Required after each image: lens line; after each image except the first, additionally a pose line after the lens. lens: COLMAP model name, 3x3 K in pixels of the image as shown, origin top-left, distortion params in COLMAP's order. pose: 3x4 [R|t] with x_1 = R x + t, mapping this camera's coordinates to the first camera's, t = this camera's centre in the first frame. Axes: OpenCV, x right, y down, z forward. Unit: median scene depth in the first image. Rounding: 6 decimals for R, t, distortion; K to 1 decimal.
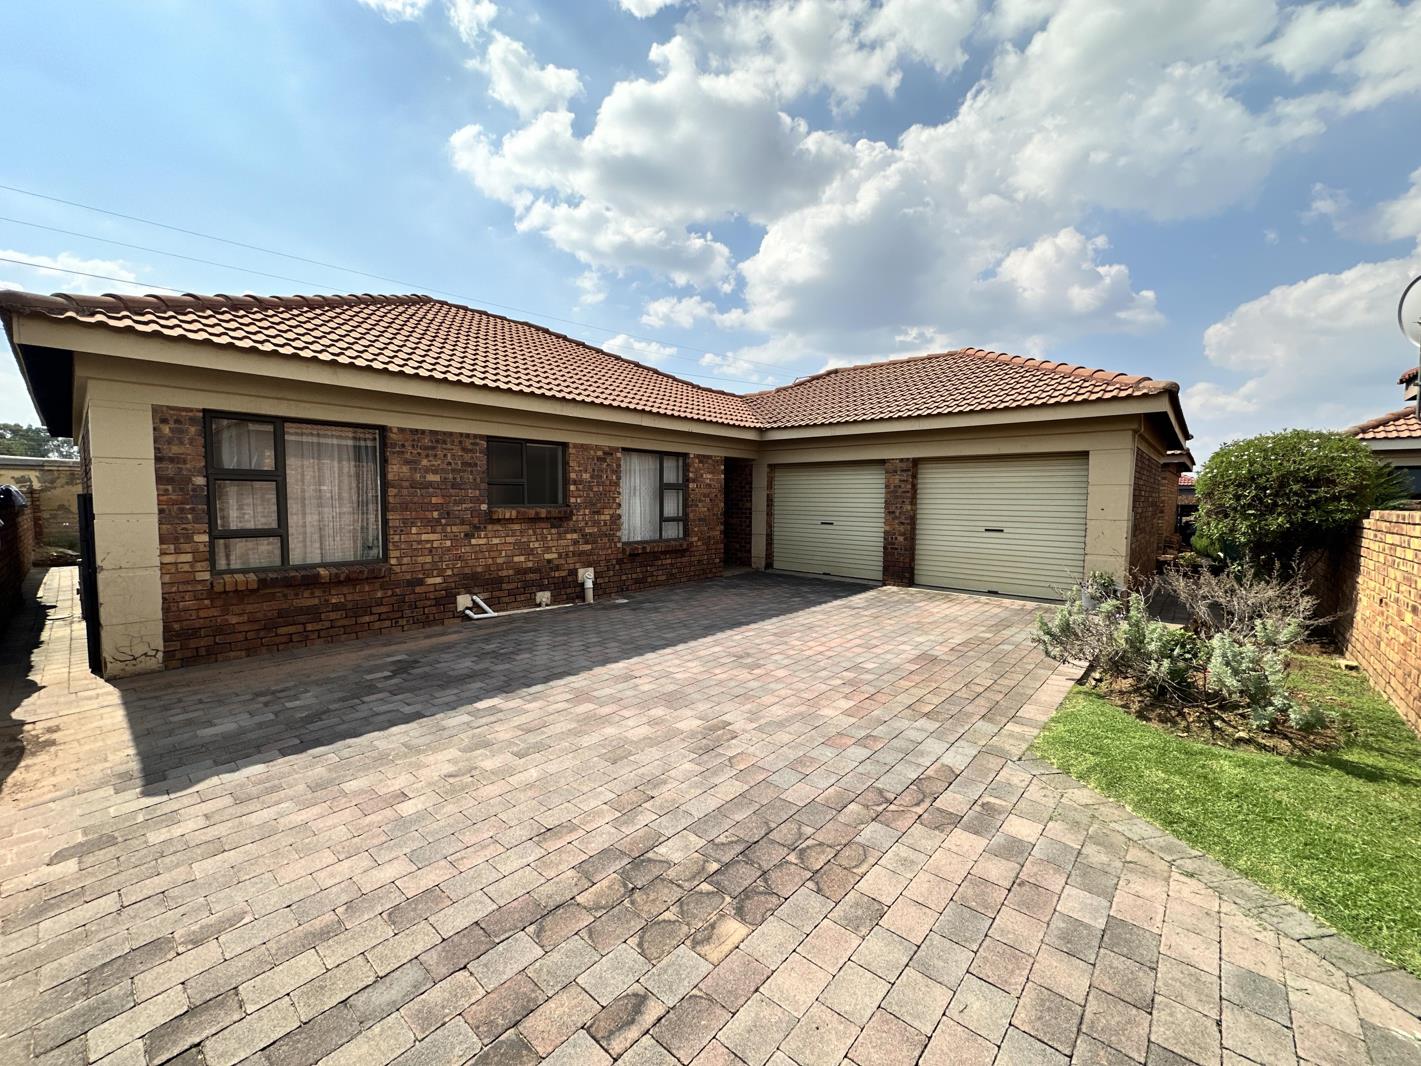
lens RADIAL K [[566.7, 0, 710.8], [0, 566.7, 534.9], [0, 0, 1]] dist [-0.000659, 0.000239]
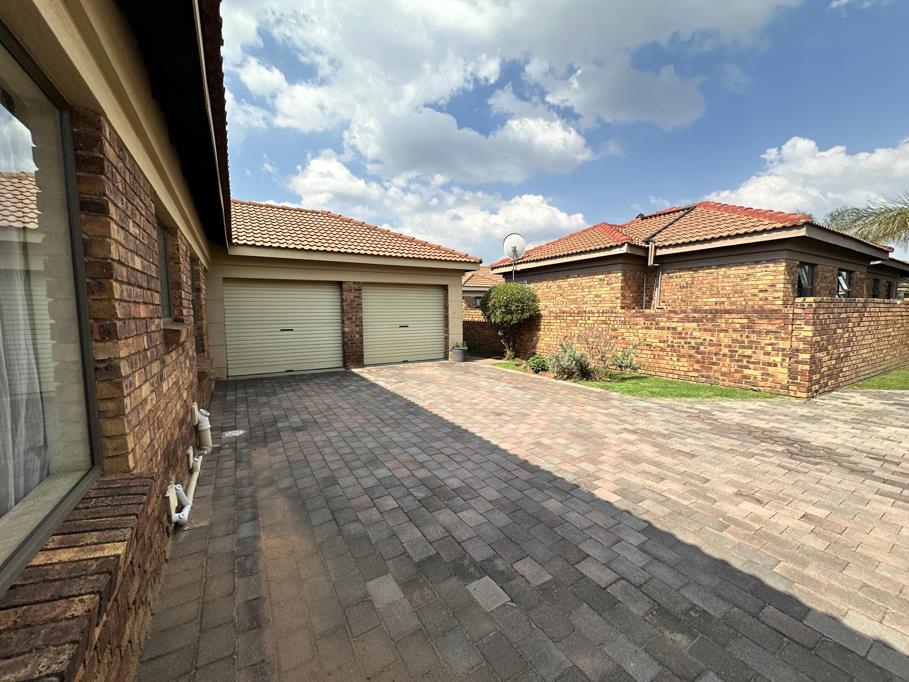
lens RADIAL K [[362.5, 0, 454.6], [0, 362.5, 339.8], [0, 0, 1]] dist [-0.000659, 0.000239]
pose [[0.300377, -0.084724, 0.950050, -1.105999], [0.074774, 0.995073, 0.065098, -0.060080], [-0.950885, 0.051485, 0.305232, 1.052730]]
